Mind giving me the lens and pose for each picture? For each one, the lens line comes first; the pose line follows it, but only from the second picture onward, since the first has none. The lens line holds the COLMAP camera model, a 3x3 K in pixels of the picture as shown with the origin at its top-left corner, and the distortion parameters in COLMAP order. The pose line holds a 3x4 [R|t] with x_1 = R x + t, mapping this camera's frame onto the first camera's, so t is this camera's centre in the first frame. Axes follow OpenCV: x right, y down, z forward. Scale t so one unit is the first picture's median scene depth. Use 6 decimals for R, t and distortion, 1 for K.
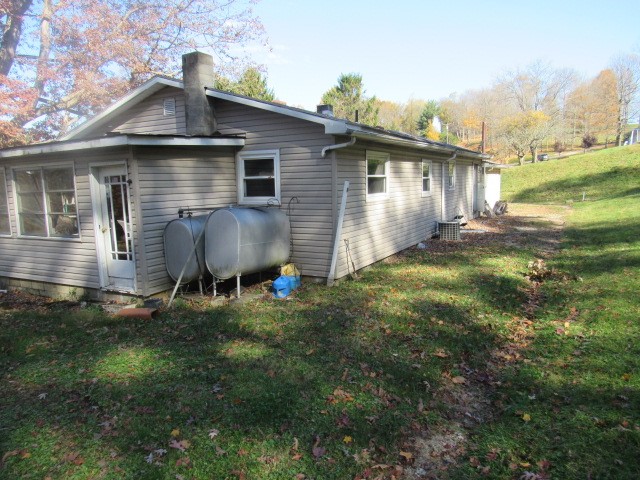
lens RADIAL K [[467.2, 0, 320.0], [0, 467.2, 240.0], [0, 0, 1]] dist [-0.007663, -0.009145]
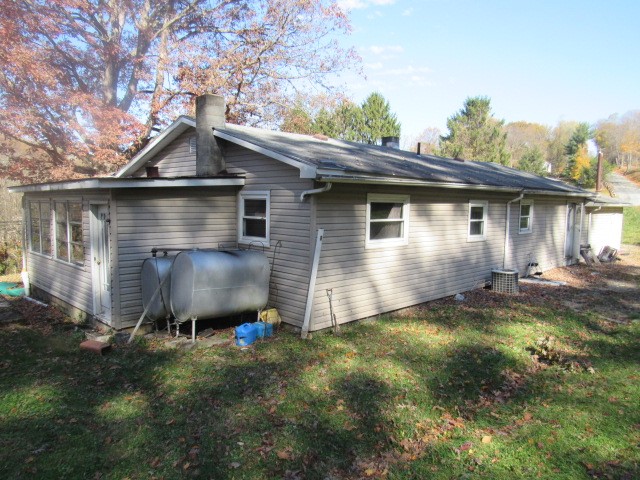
lens RADIAL K [[467.2, 0, 320.0], [0, 467.2, 240.0], [0, 0, 1]] dist [-0.007663, -0.009145]
pose [[0.957023, 0.061549, -0.283406, 0.291561], [-0.074039, 0.996690, -0.033564, -0.065447], [0.280402, 0.053104, 0.958412, 0.097101]]
